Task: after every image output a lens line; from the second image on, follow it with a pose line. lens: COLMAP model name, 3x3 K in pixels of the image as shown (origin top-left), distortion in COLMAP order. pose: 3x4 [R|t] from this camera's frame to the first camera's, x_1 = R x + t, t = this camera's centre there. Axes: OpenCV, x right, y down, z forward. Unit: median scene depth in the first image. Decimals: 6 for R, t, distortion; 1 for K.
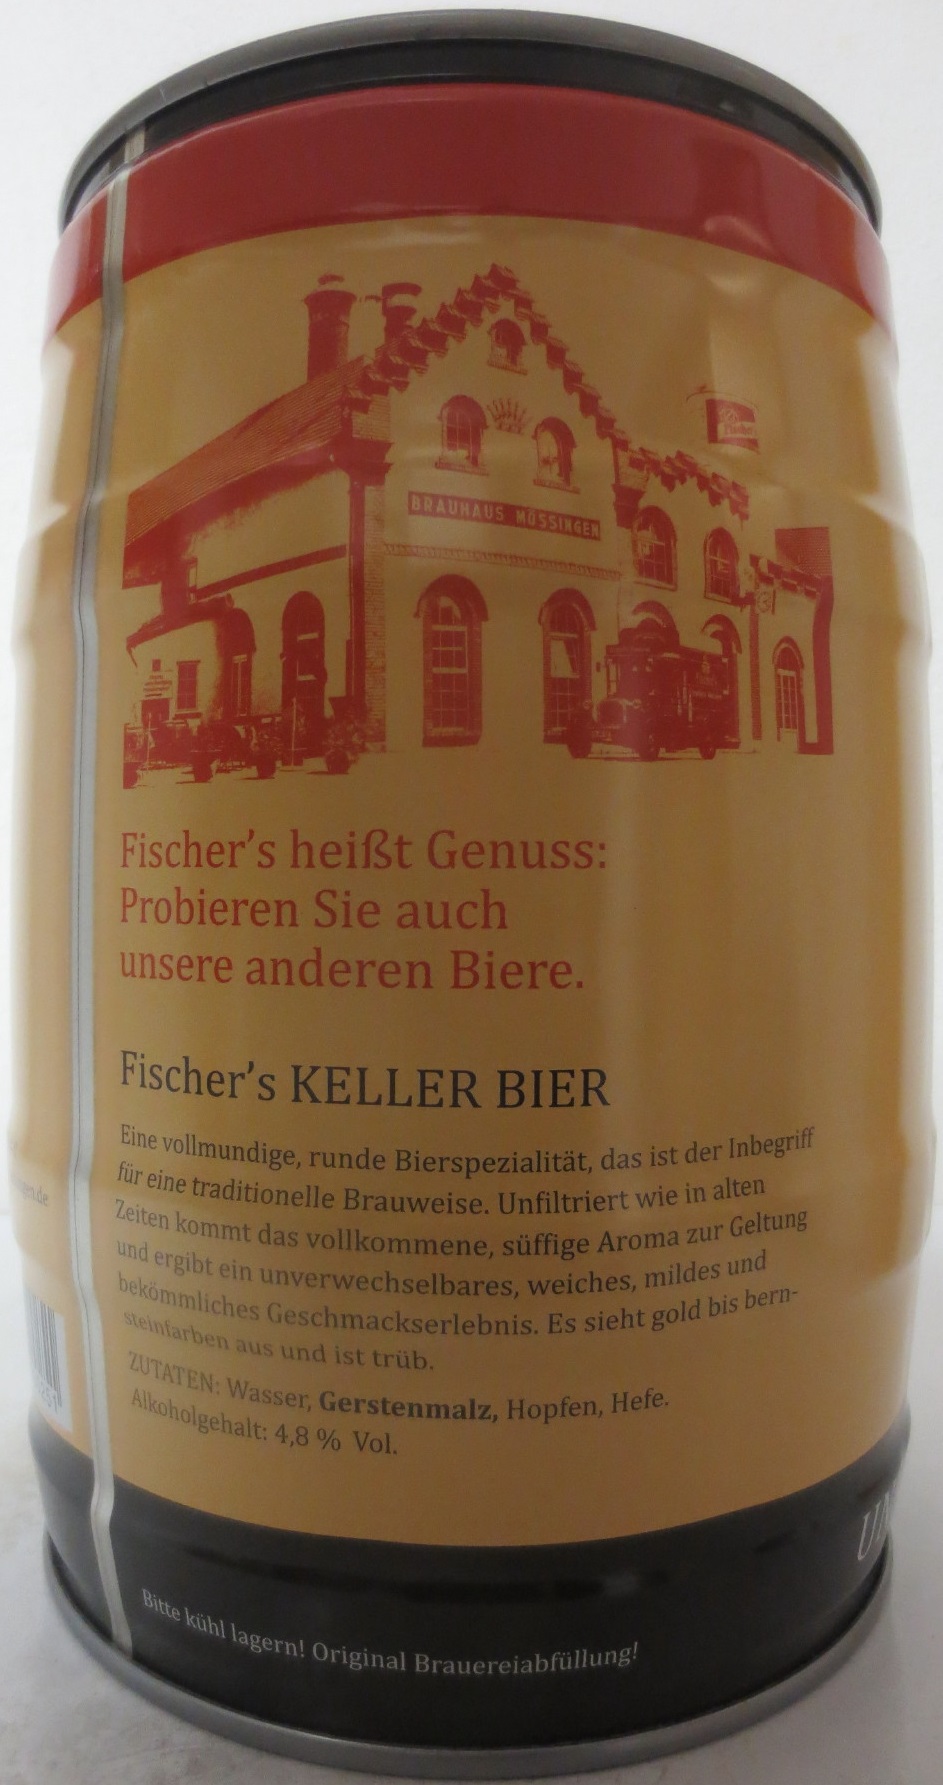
lens RADIAL K [[1305.6, 0, 471.5], [0, 1305.6, 892.5], [0, 0, 1]] dist [0.003094, 0.001291]
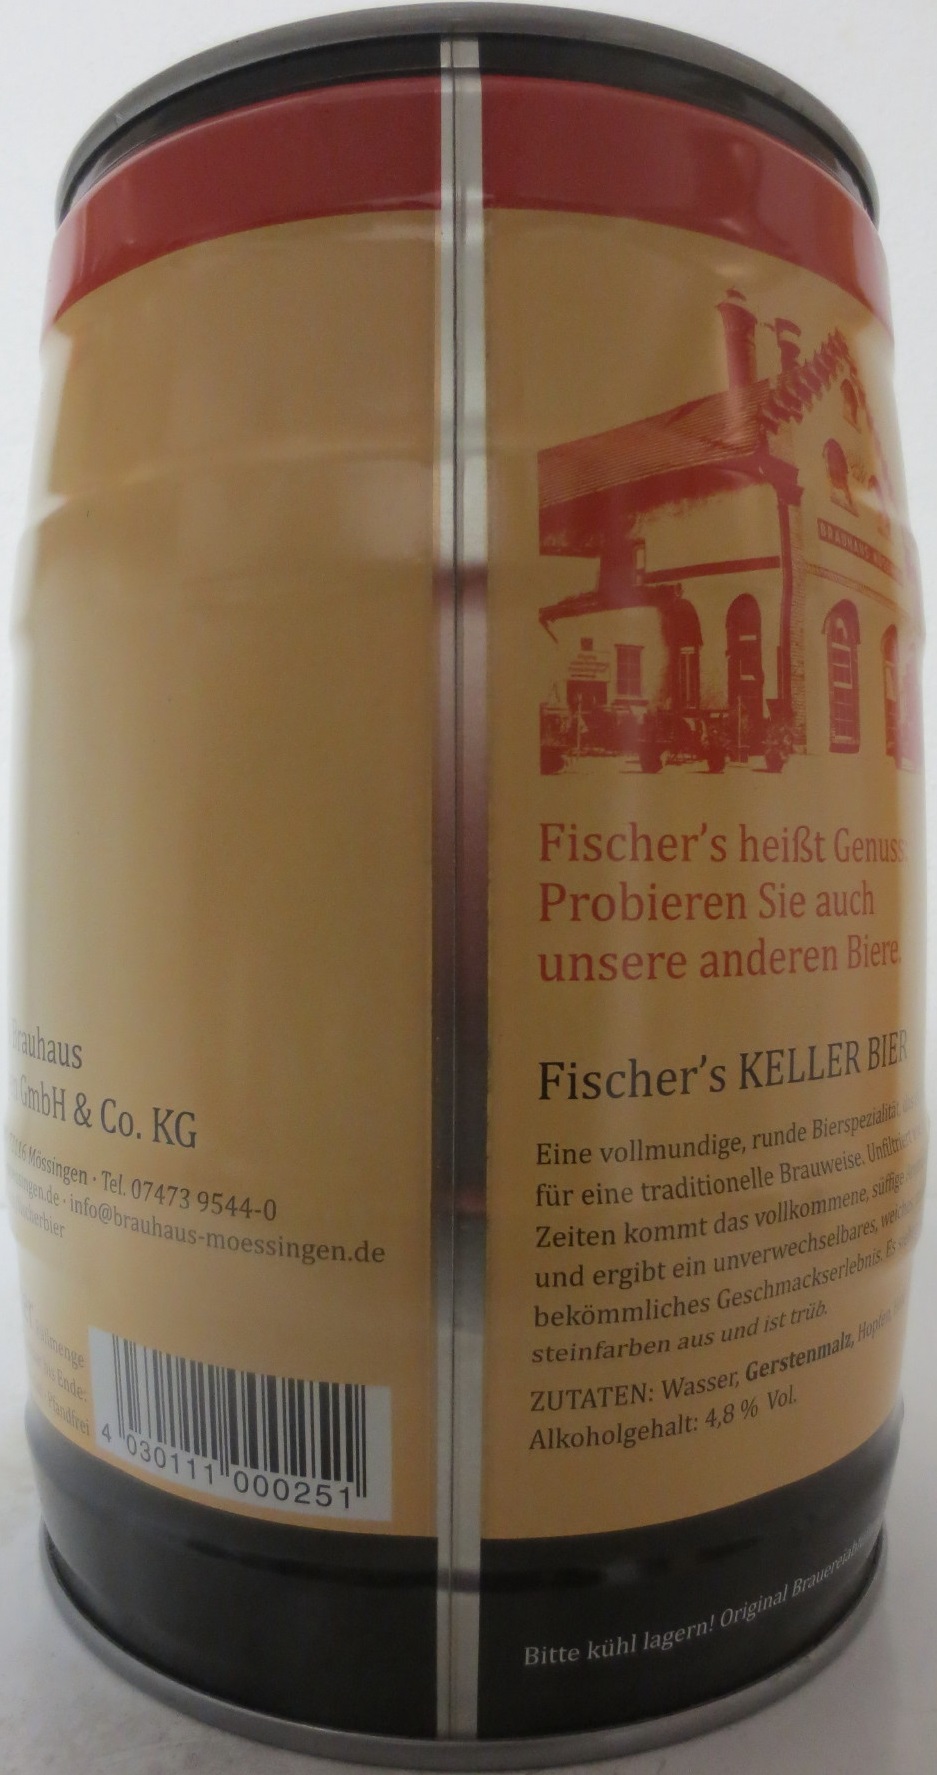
lens RADIAL K [[1343.4, 0, 468.5], [0, 1343.4, 887.5], [0, 0, 1]] dist [-0.009976, -0.000503]
pose [[0.711513, -0.014617, 0.702521, -1.023812], [0.012588, 0.999888, 0.008055, -0.009642], [-0.702560, 0.003112, 0.711618, 0.395888]]
